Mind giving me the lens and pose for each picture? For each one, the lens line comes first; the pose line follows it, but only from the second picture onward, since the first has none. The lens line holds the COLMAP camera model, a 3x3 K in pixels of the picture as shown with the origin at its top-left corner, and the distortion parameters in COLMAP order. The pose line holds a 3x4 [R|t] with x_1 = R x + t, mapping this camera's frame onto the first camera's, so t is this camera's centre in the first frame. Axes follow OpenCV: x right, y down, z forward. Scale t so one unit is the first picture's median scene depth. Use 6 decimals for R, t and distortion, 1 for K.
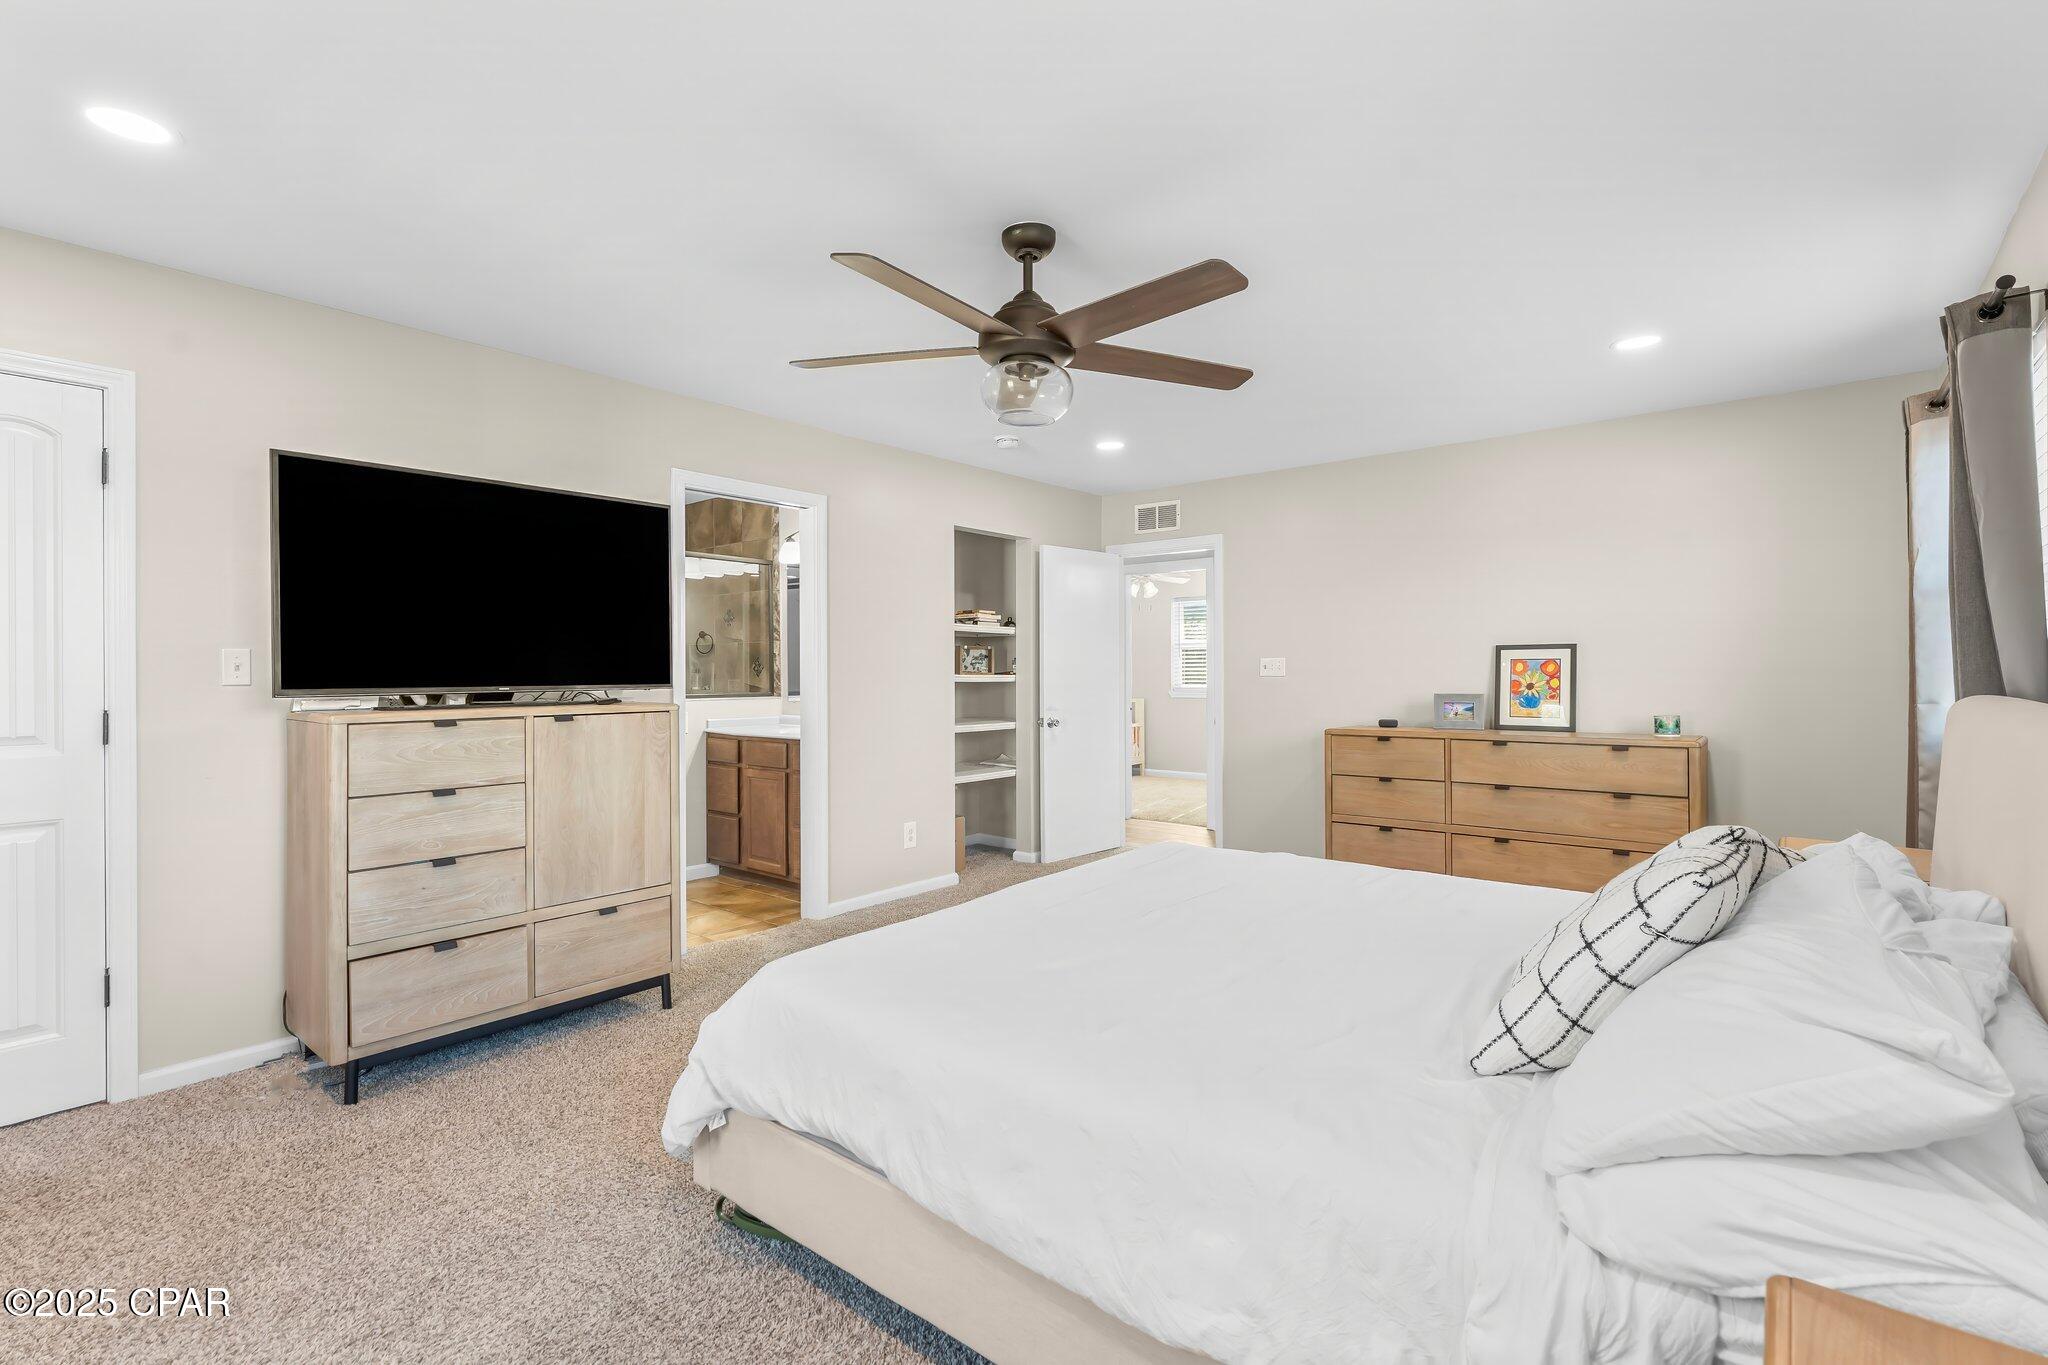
lens RADIAL K [[966.2, 0, 1021.4], [0, 966.2, 671.3], [0, 0, 1]] dist [0.003676, -0.001122]
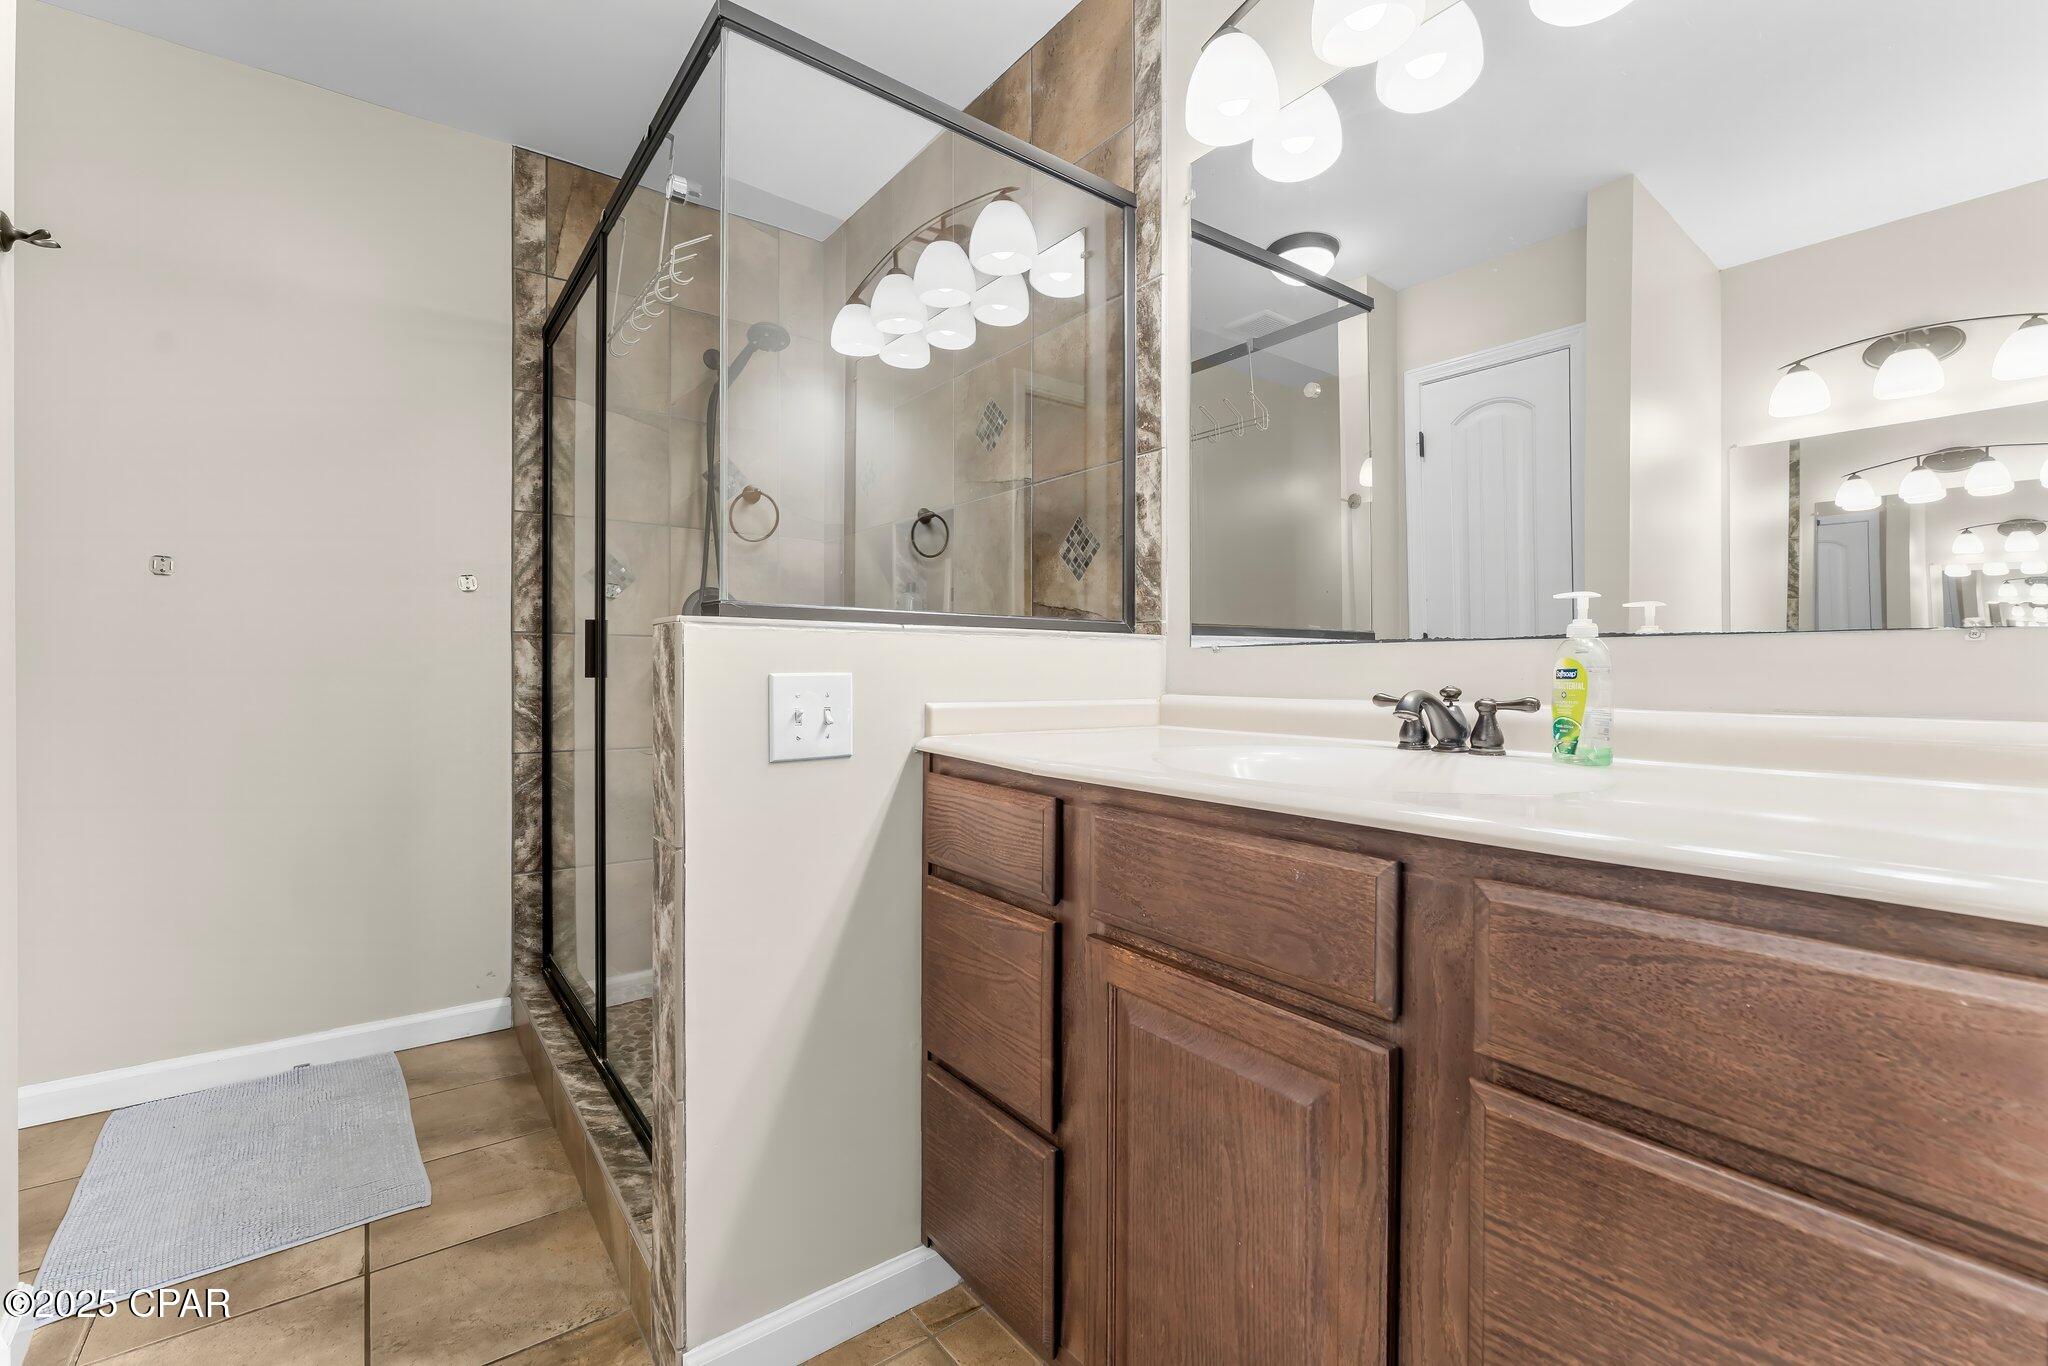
lens RADIAL K [[882.0, 0, 1023.4], [0, 882.0, 676.4], [0, 0, 1]] dist [-0.002422, -0.000010]
pose [[0.974871, 0.006617, -0.222670, -0.245094], [-0.005586, 0.999971, 0.005257, 0.040817], [0.222698, -0.003881, 0.974880, 0.769567]]
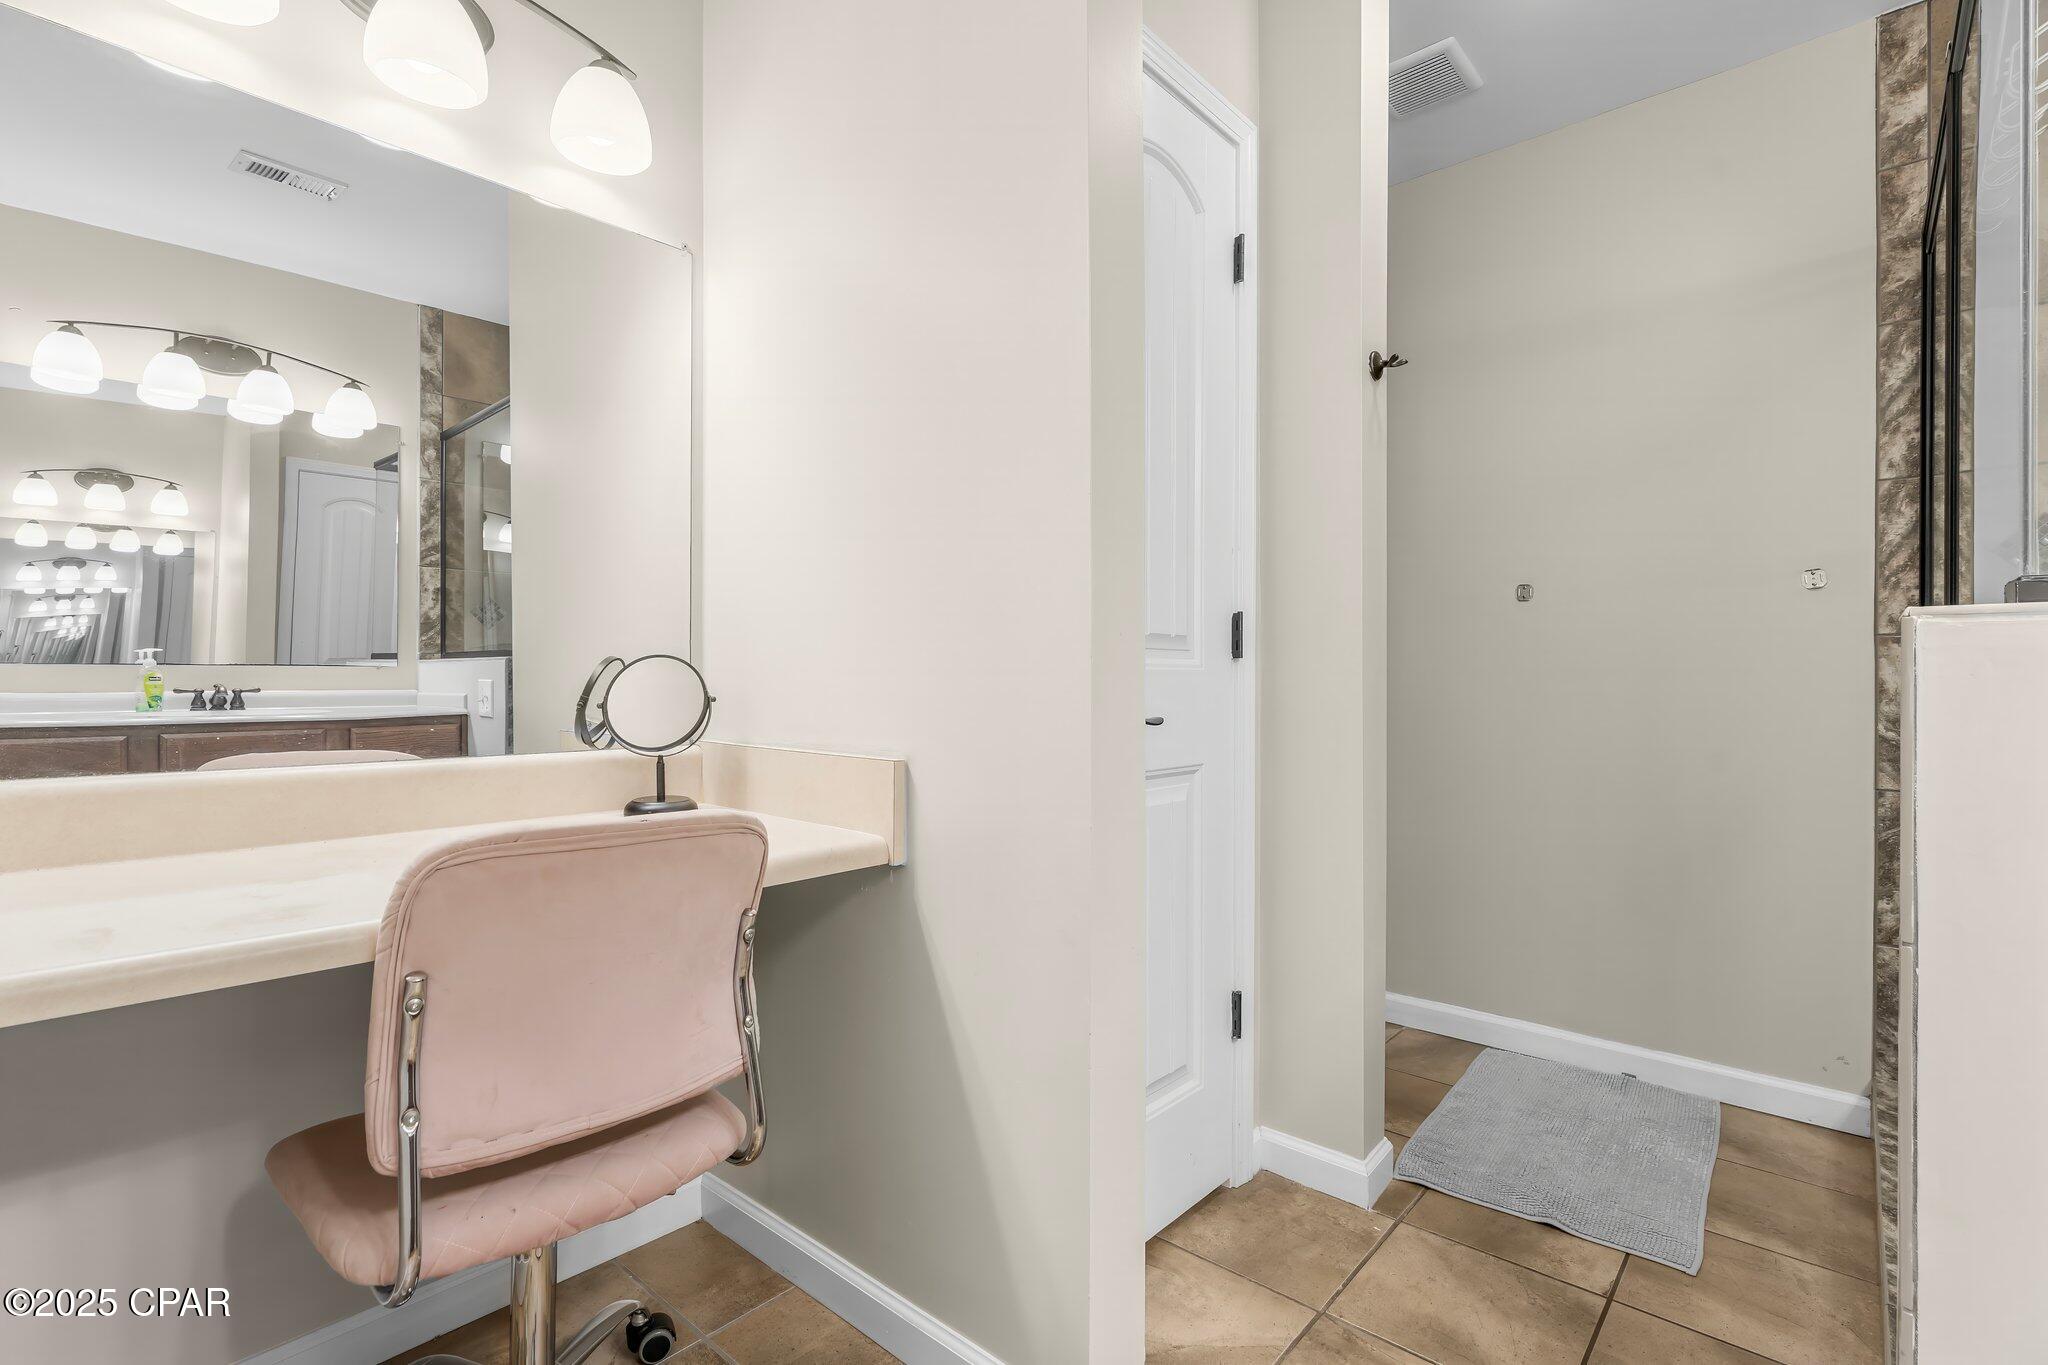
lens RADIAL K [[966.2, 0, 1032.8], [0, 966.2, 677.6], [0, 0, 1]] dist [0.003676, -0.001122]
pose [[-0.021304, 0.002029, -0.999771, -0.195271], [-0.003495, 0.999992, 0.002104, 0.039246], [0.999767, 0.003539, -0.021296, 0.831503]]
